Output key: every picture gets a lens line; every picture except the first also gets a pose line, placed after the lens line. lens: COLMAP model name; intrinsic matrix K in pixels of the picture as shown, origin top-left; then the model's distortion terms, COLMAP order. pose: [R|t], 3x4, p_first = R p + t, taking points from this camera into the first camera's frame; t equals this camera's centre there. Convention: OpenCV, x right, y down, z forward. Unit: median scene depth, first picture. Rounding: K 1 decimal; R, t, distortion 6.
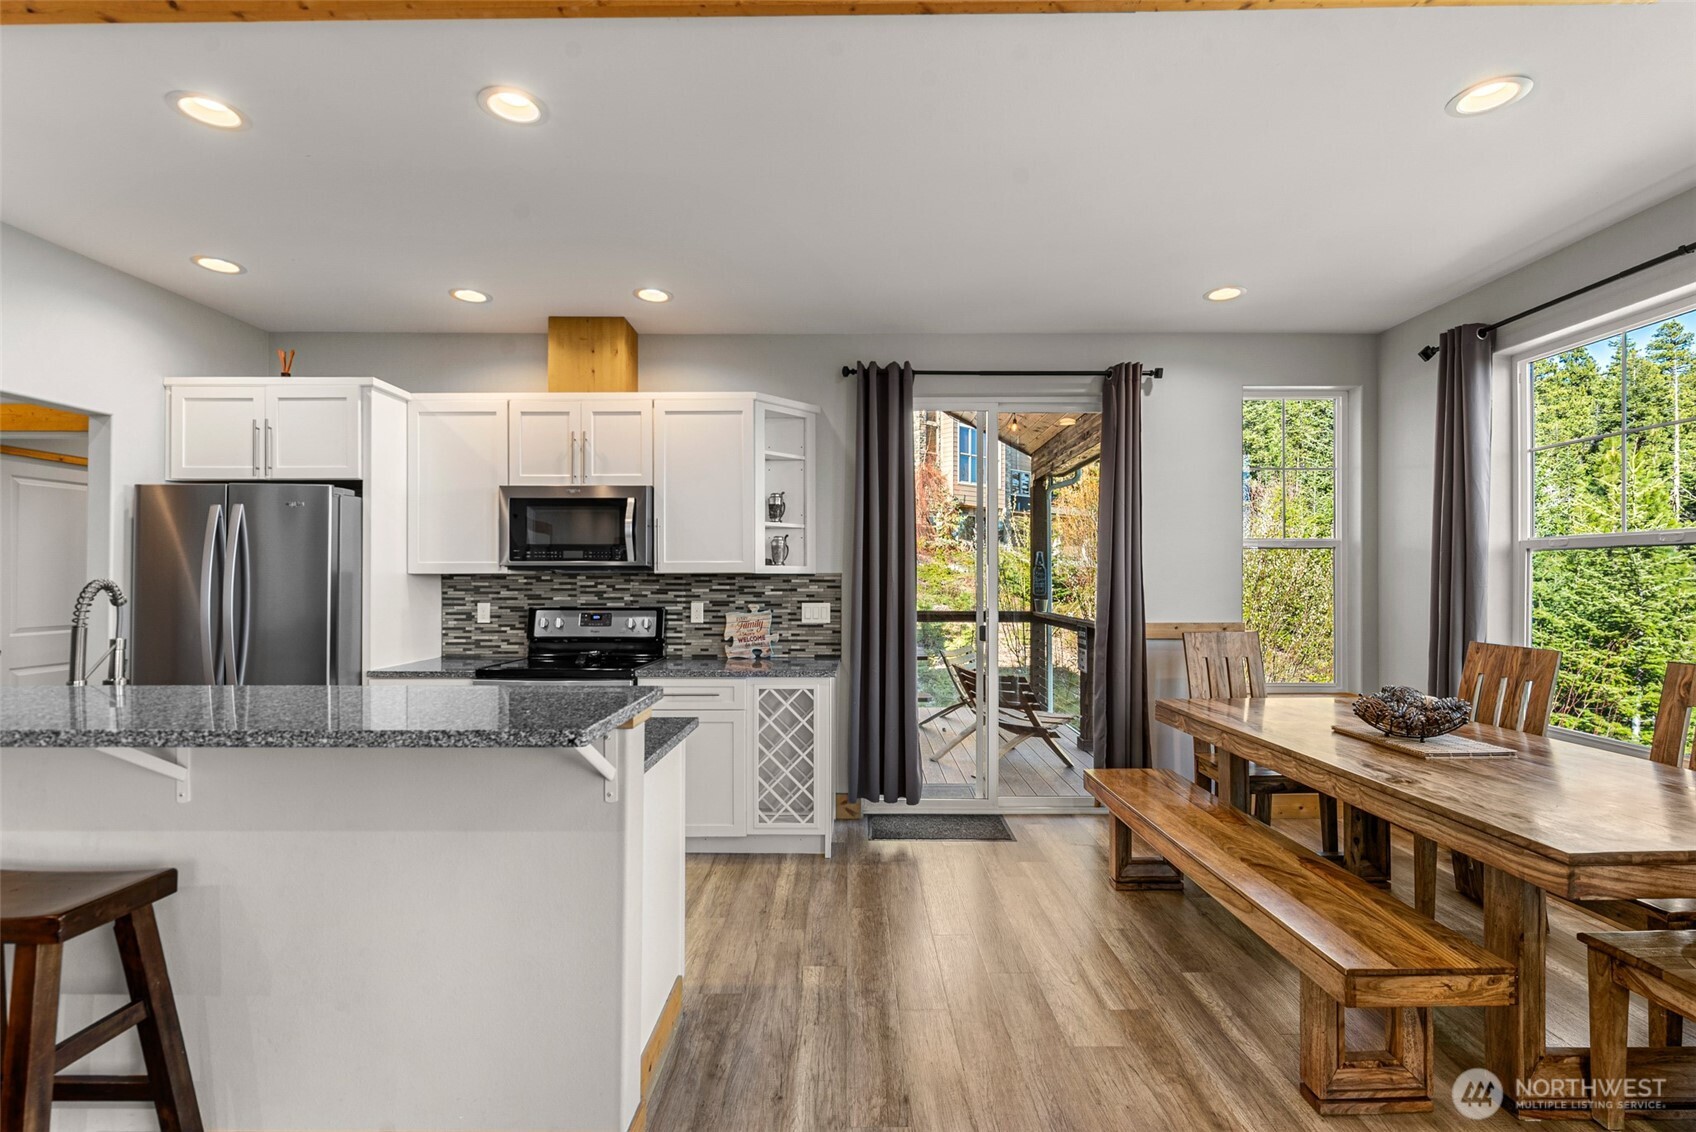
lens RADIAL K [[742.9, 0, 857.5], [0, 742.9, 574.2], [0, 0, 1]] dist [0.001322, -0.000415]
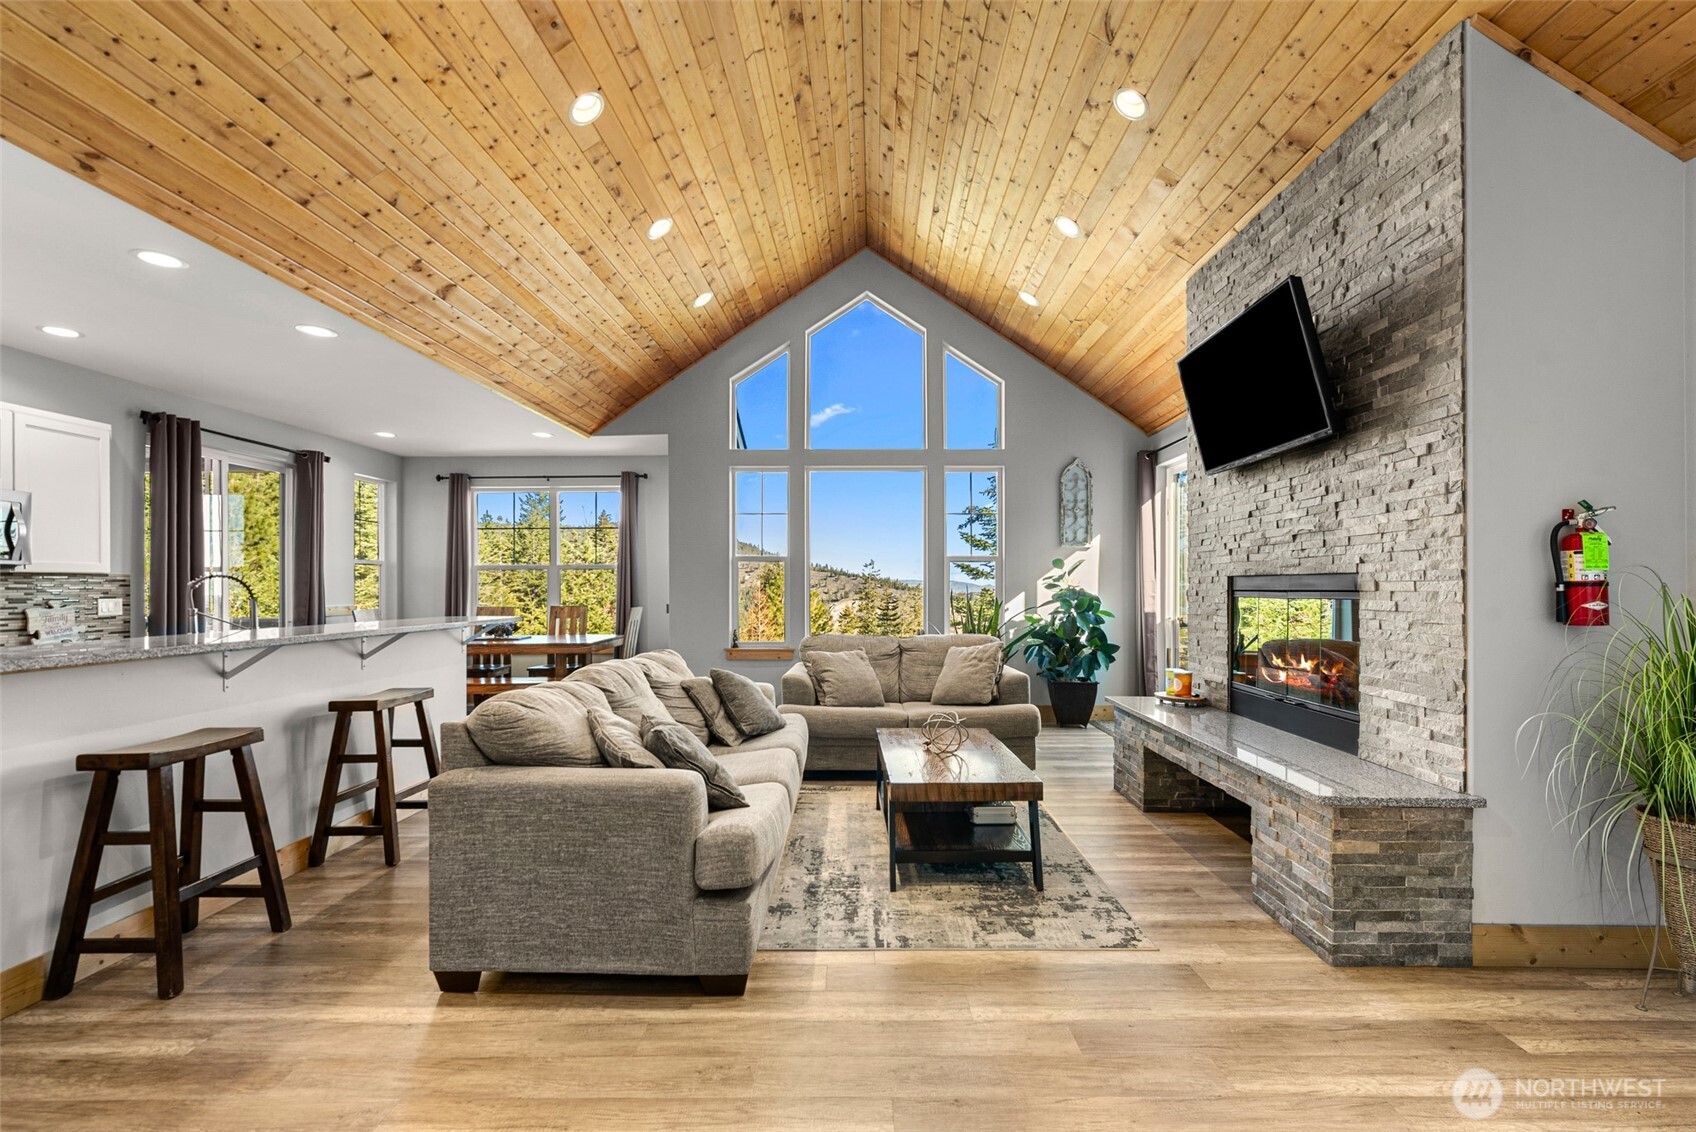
lens RADIAL K [[742.9, 0, 850.3], [0, 742.9, 582.1], [0, 0, 1]] dist [0.001322, -0.000415]
pose [[0.019997, 0.006921, 0.999776, -1.251489], [0.000014, 0.999976, -0.006923, 0.020404], [-0.999800, 0.000153, 0.019996, -0.224893]]
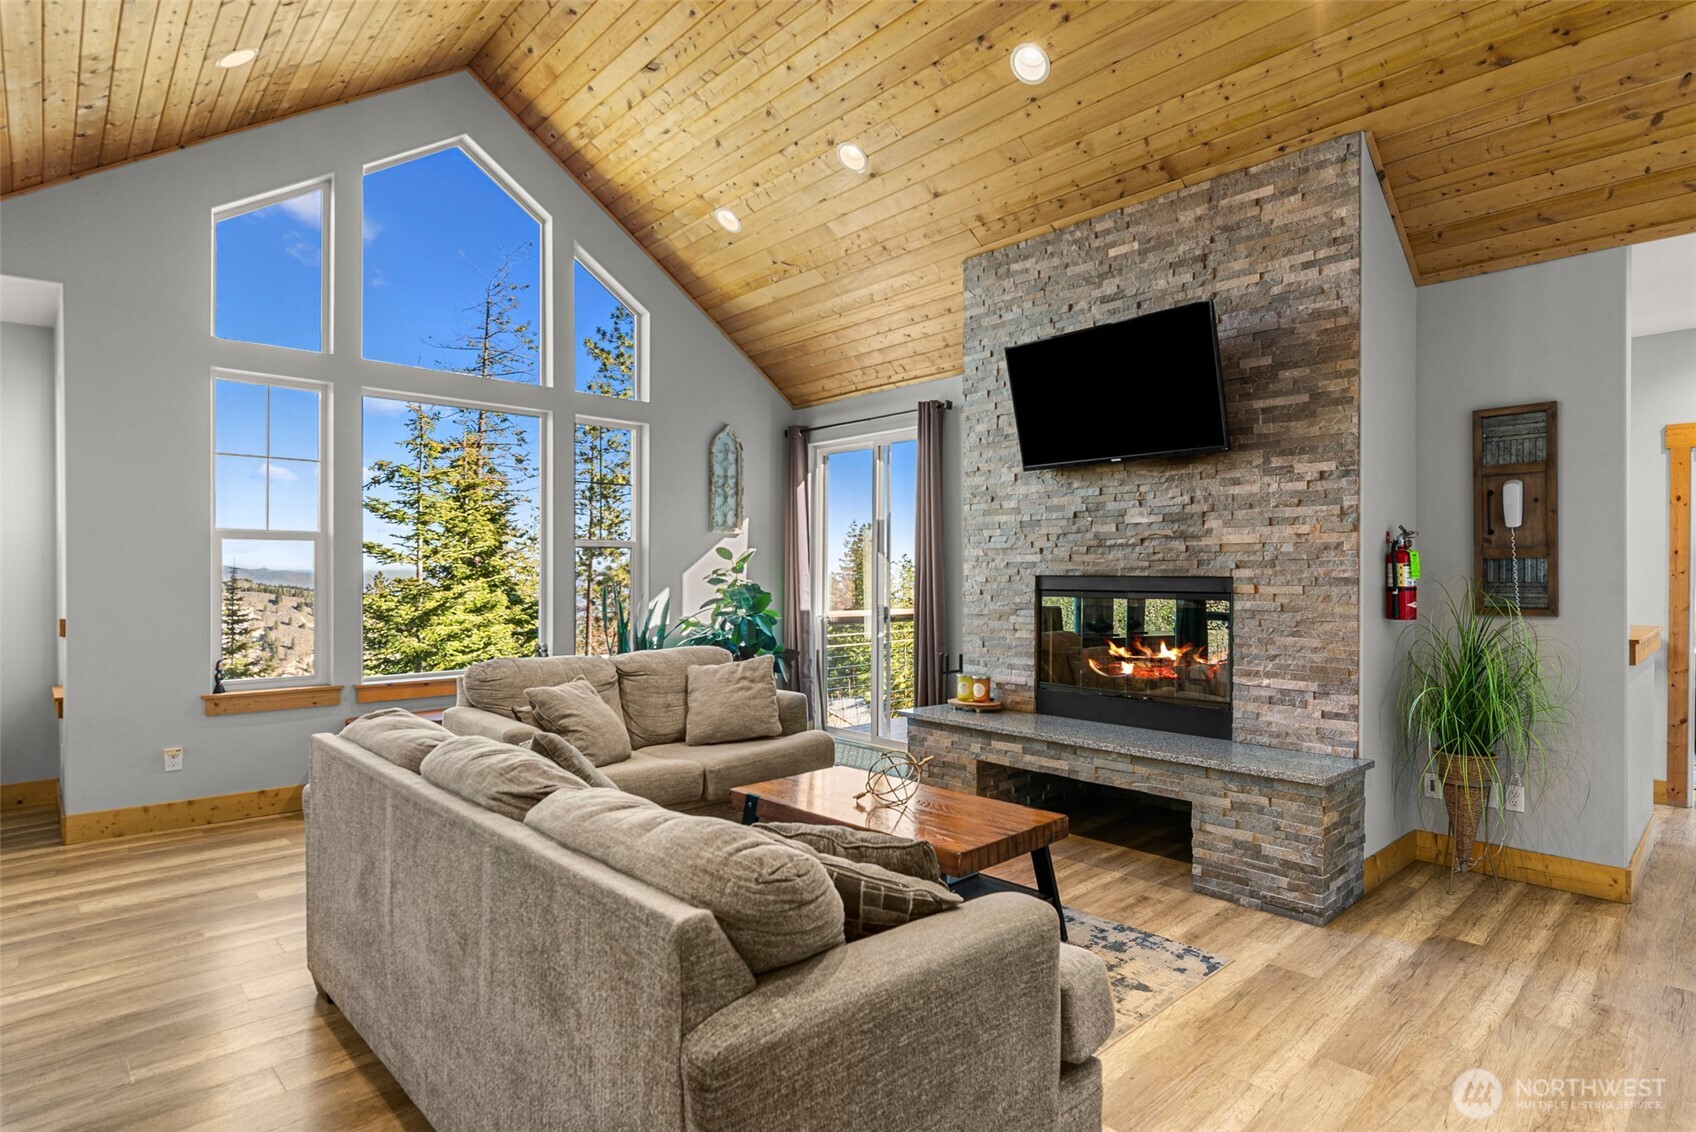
lens RADIAL K [[895.7, 0, 860.5], [0, 895.7, 572.9], [0, 0, 1]] dist [0.000506, -0.001418]
pose [[-0.683189, -0.002580, 0.730237, -0.954749], [-0.002402, 0.999996, 0.001286, 0.001536], [-0.730238, -0.000875, -0.683192, 0.263706]]
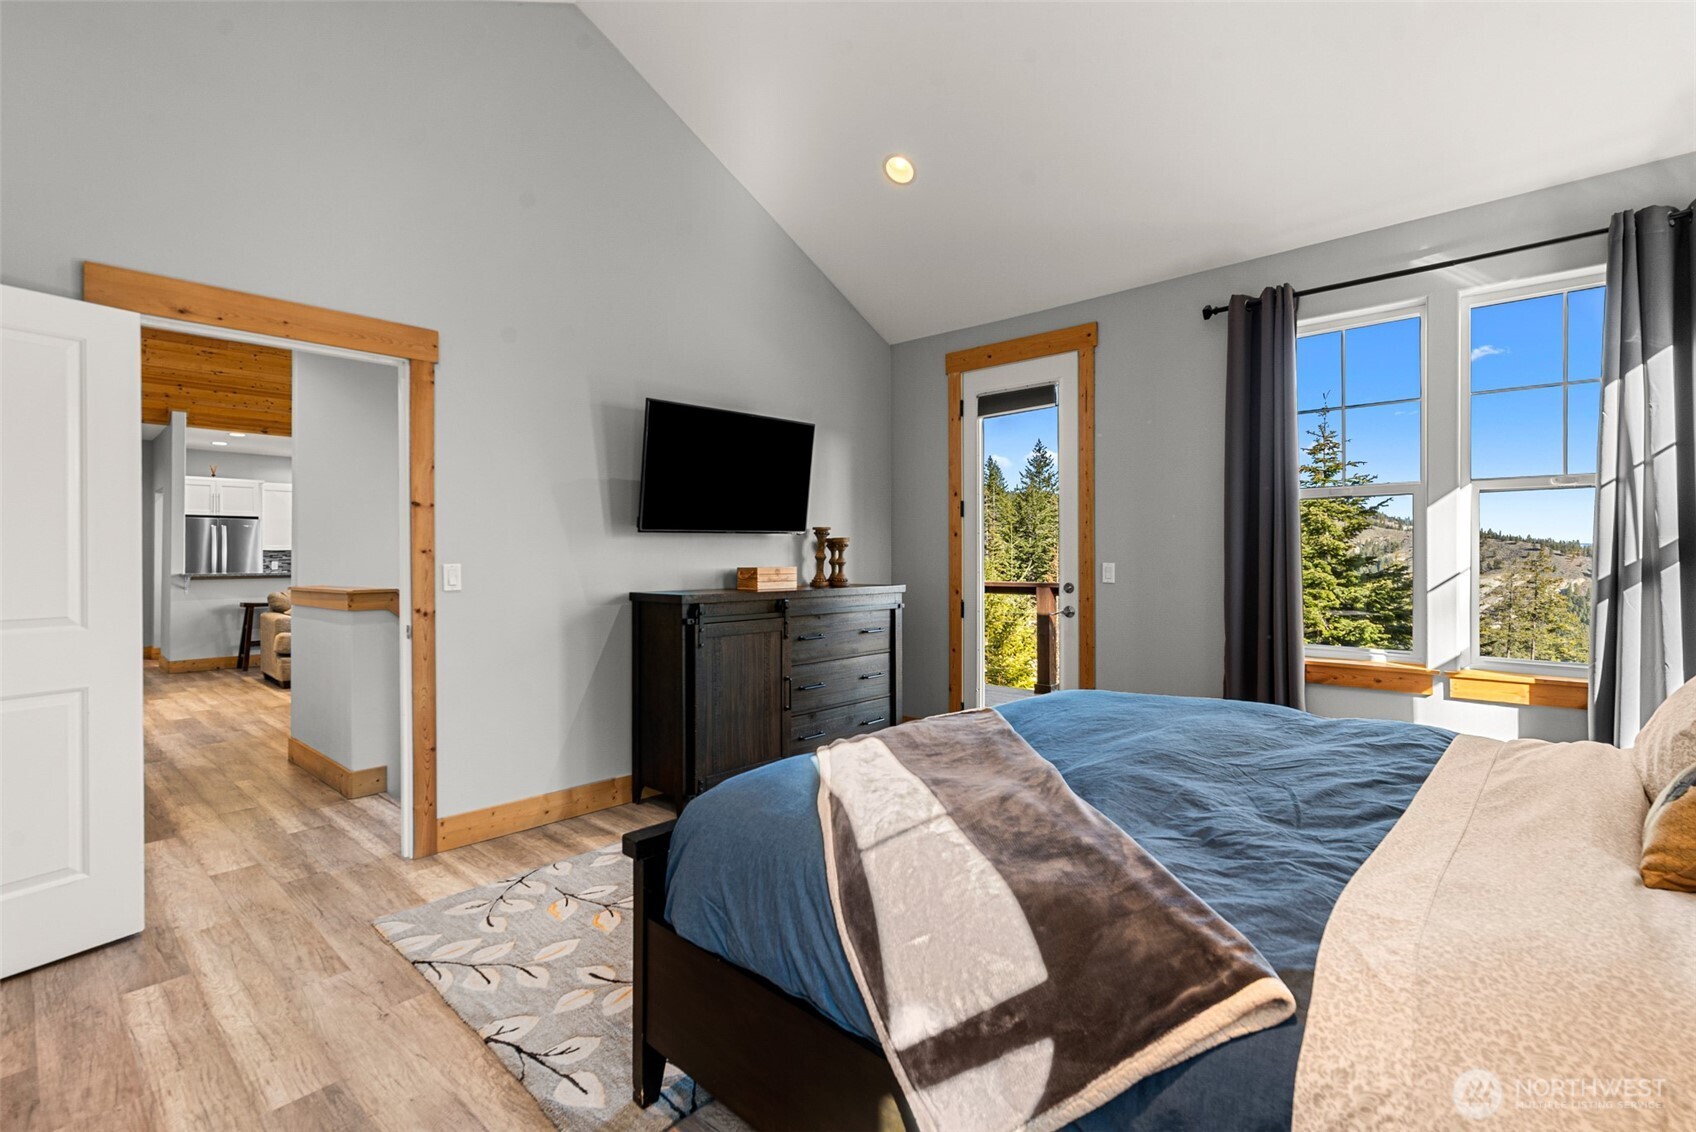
lens RADIAL K [[789.8, 0, 883.8], [0, 789.8, 553.9], [0, 0, 1]] dist [-0.014599, 0.000277]
pose [[0.675595, 0.000754, 0.737272, -1.089236], [-0.000586, 1.000000, -0.000486, 0.014977], [-0.737272, -0.000104, 0.675596, -2.355610]]
